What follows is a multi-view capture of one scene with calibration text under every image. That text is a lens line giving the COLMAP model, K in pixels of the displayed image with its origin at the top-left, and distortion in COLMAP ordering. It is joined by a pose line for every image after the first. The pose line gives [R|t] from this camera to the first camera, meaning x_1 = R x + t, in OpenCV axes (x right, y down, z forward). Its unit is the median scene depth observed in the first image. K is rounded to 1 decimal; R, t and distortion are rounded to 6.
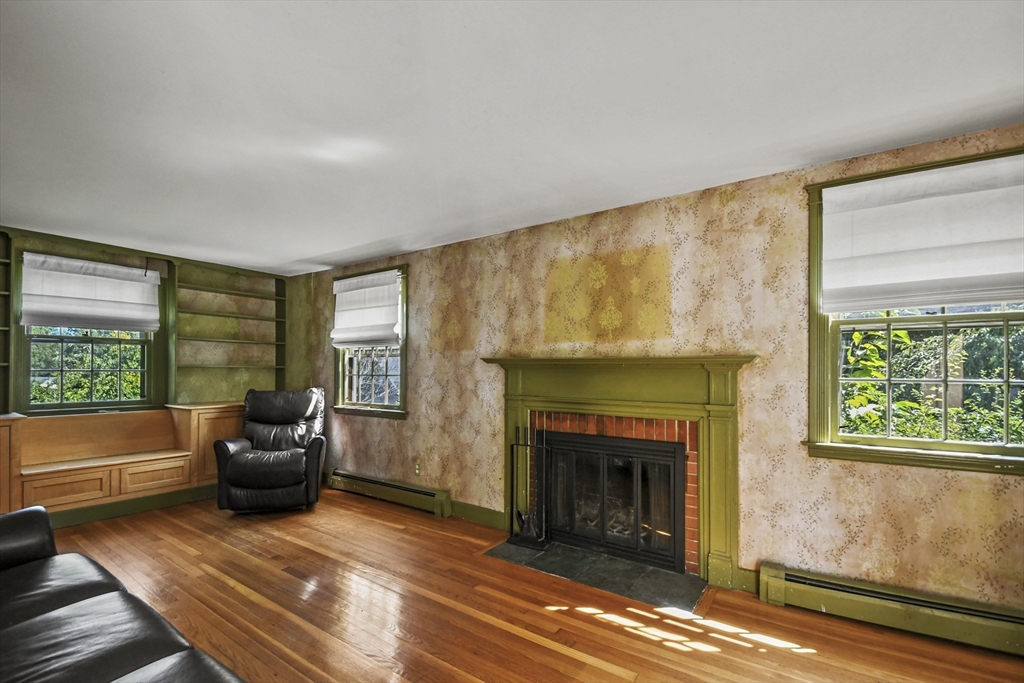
lens RADIAL K [[471.5, 0, 511.3], [0, 471.5, 367.8], [0, 0, 1]] dist [0.000343, -0.011280]
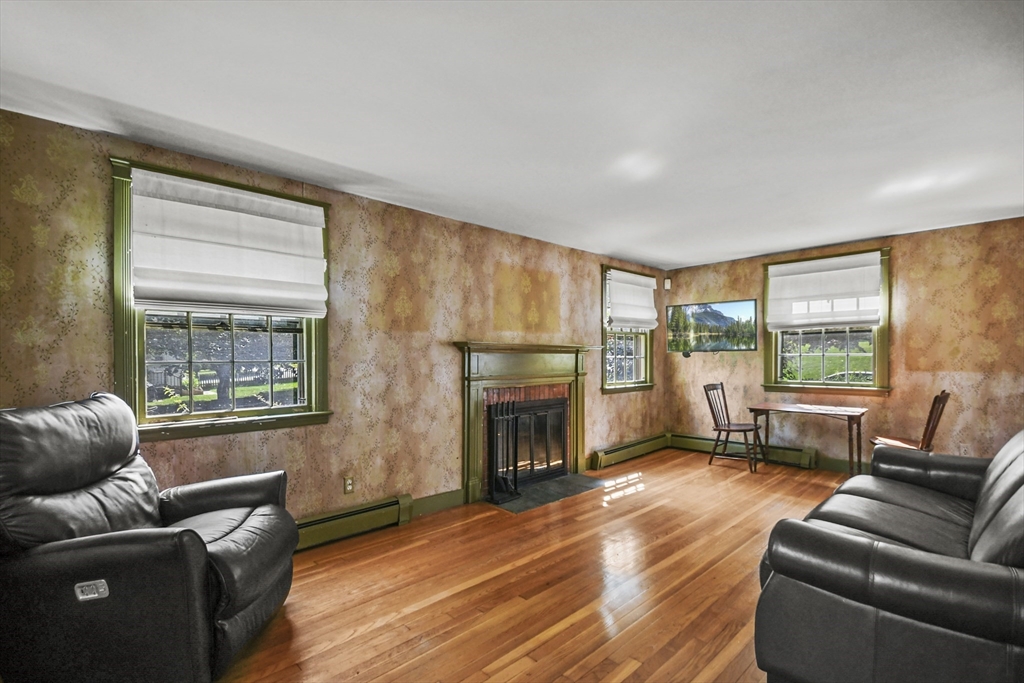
lens RADIAL K [[462.6, 0, 509.9], [0, 462.6, 364.2], [0, 0, 1]] dist [-0.000543, -0.011209]
pose [[0.186970, -0.019766, 0.982167, -0.989847], [0.000530, 0.999799, 0.020020, 0.008311], [-0.982366, -0.003222, 0.186943, 0.691127]]
